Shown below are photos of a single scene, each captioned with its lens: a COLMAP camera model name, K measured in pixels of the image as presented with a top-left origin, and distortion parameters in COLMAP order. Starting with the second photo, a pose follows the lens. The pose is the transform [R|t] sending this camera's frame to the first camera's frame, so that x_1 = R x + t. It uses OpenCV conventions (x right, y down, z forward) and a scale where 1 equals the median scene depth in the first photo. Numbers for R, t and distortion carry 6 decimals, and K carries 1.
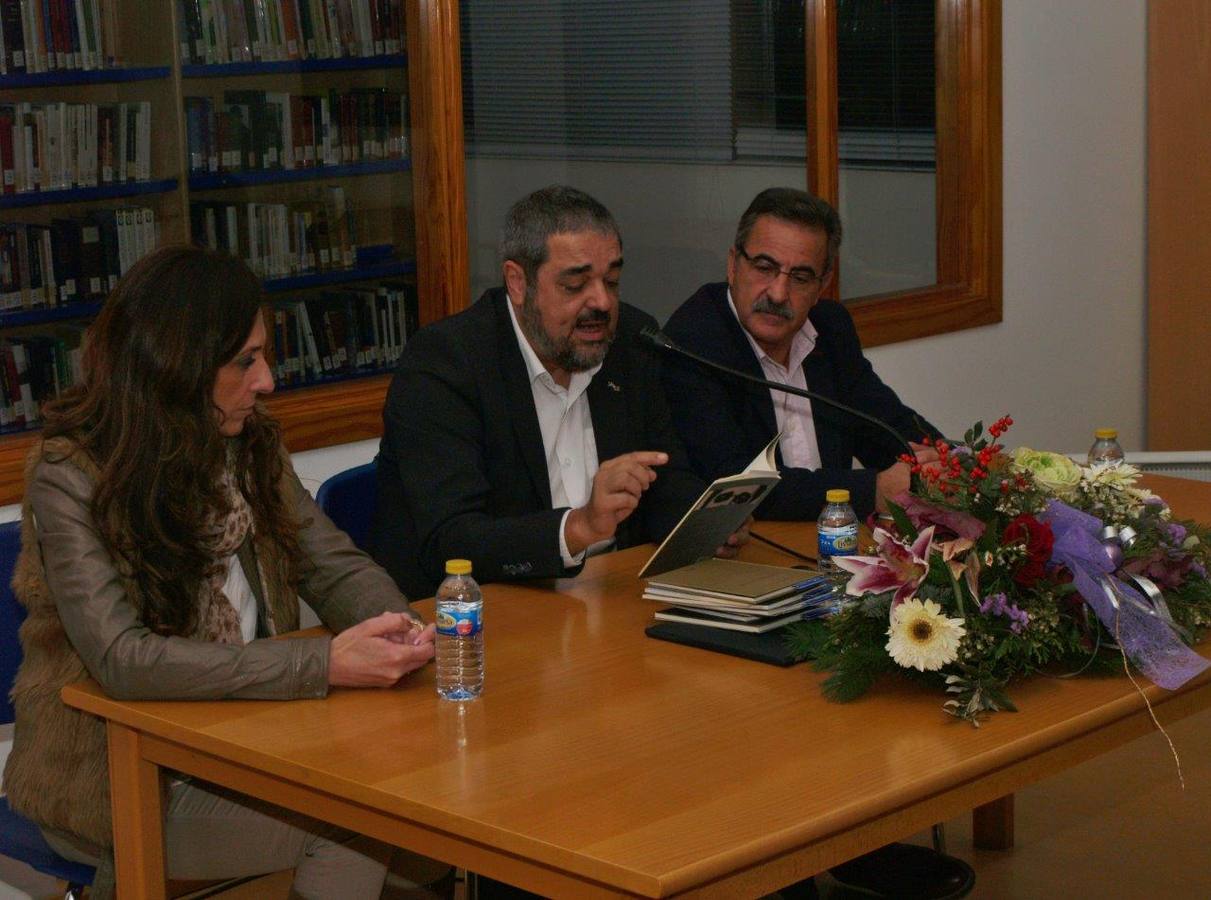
lens RADIAL K [[2411.6, 0, 618.0], [0, 2411.6, 445.0], [0, 0, 1]] dist [0.001291, 0.038124]
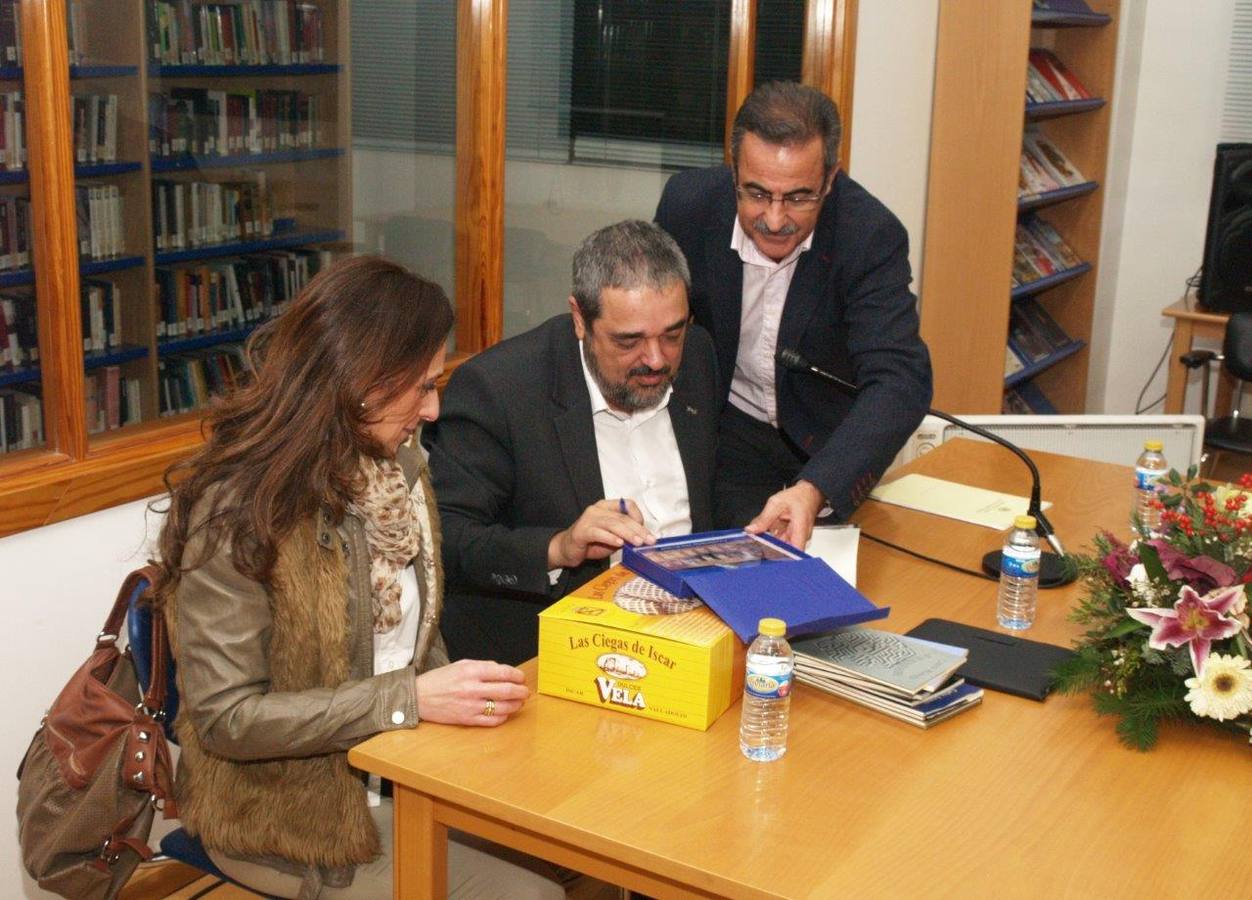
lens RADIAL K [[1611.4, 0, 626.0], [0, 1611.4, 450.0], [0, 0, 1]] dist [-0.060542, 0.039367]
pose [[0.975975, 0.004742, 0.217829, -0.121478], [-0.020619, 0.997286, 0.070672, -0.029449], [-0.216903, -0.073466, 0.973425, 0.171494]]
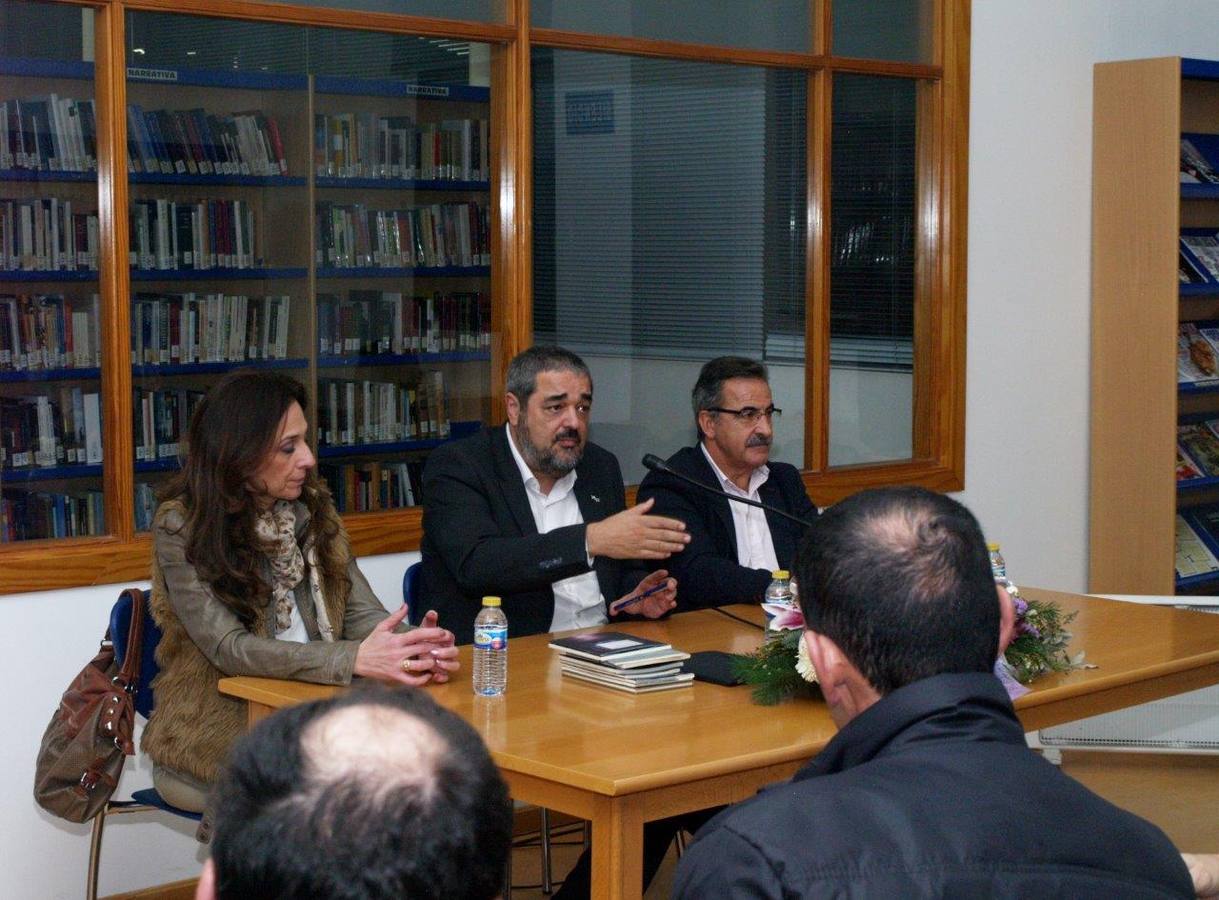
lens RADIAL K [[2278.8, 0, 609.5], [0, 2278.8, 450.0], [0, 0, 1]] dist [0.018589, -0.089087]
pose [[0.998490, 0.034021, -0.043129, 0.024257], [-0.037760, 0.995308, -0.089087, 0.035513], [0.039896, 0.090581, 0.995090, -0.157119]]
